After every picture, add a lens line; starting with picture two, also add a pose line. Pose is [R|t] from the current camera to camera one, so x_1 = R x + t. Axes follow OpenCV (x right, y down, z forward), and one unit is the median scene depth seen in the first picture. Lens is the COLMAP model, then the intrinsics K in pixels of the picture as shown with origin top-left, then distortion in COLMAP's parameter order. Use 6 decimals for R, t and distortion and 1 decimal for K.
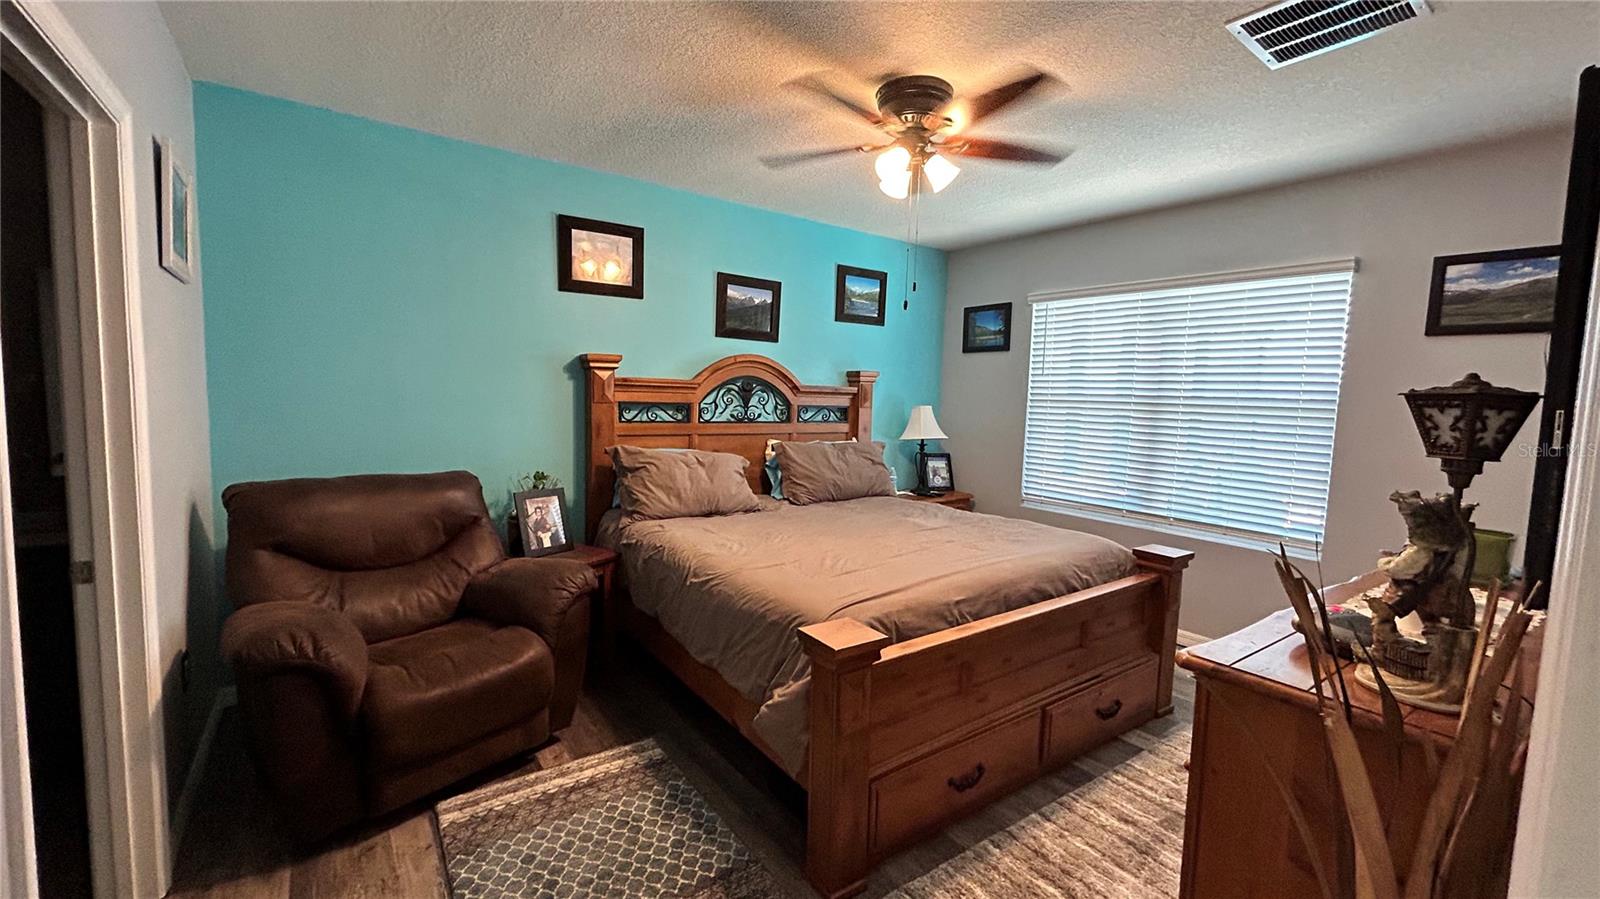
lens RADIAL K [[641.3, 0, 800.0], [0, 641.3, 449.5], [0, 0, 1]] dist [0.000444, -0.000145]
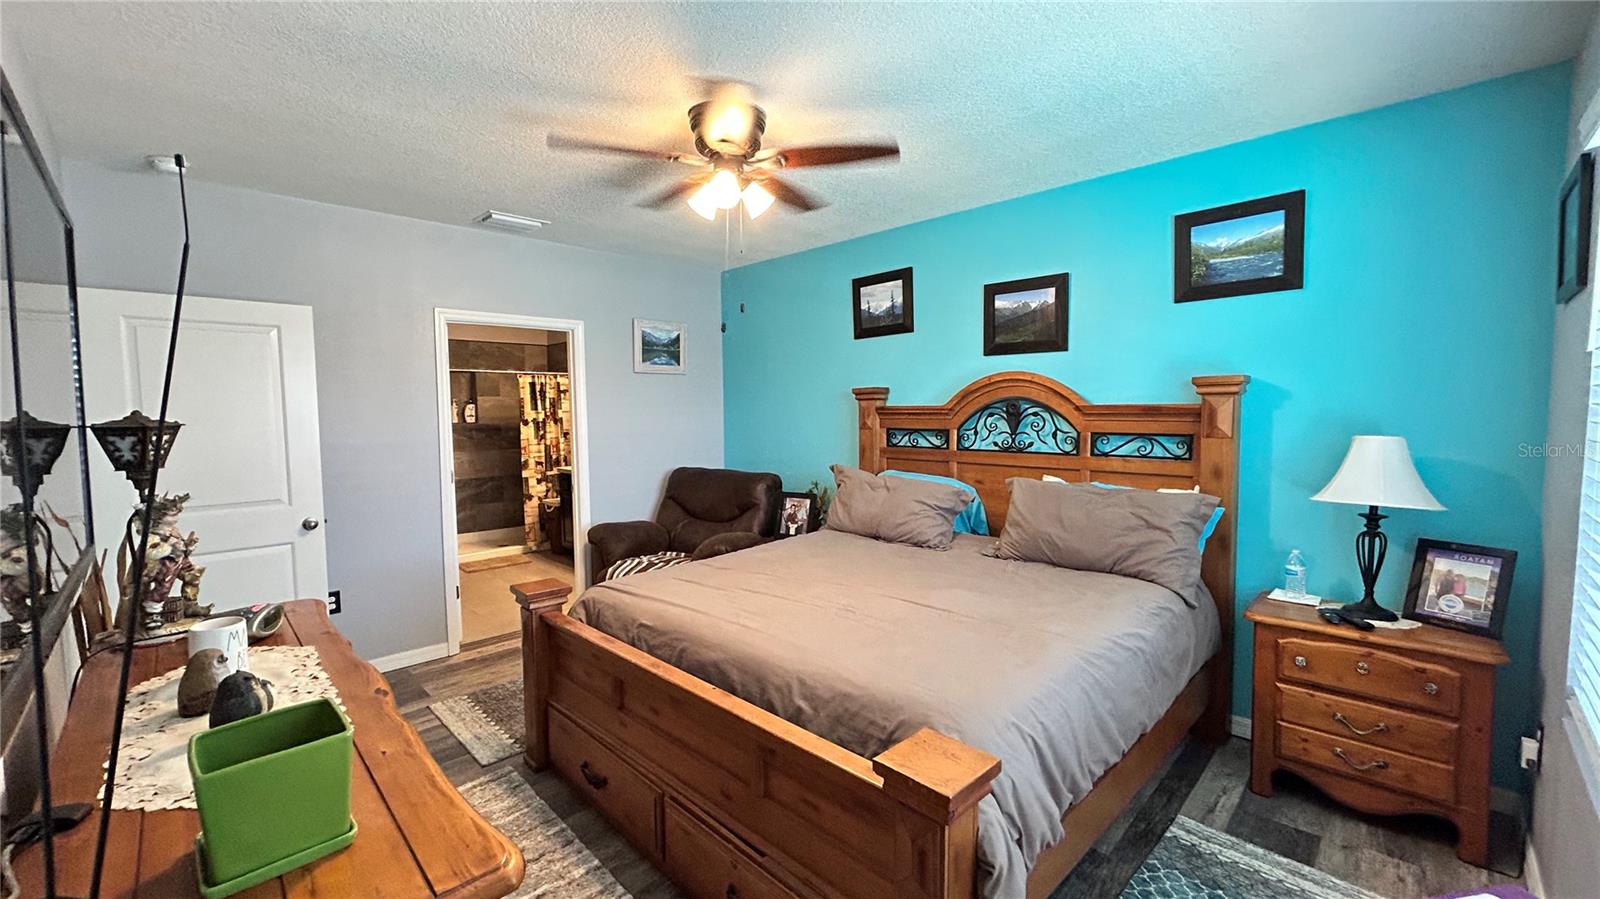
lens RADIAL K [[641.3, 0, 800.0], [0, 641.3, 449.5], [0, 0, 1]] dist [0.000444, -0.000145]
pose [[0.156042, 0.034787, -0.987138, 0.725554], [-0.070741, 0.997207, 0.023960, -0.046942], [0.985214, 0.066092, 0.158067, 0.603875]]
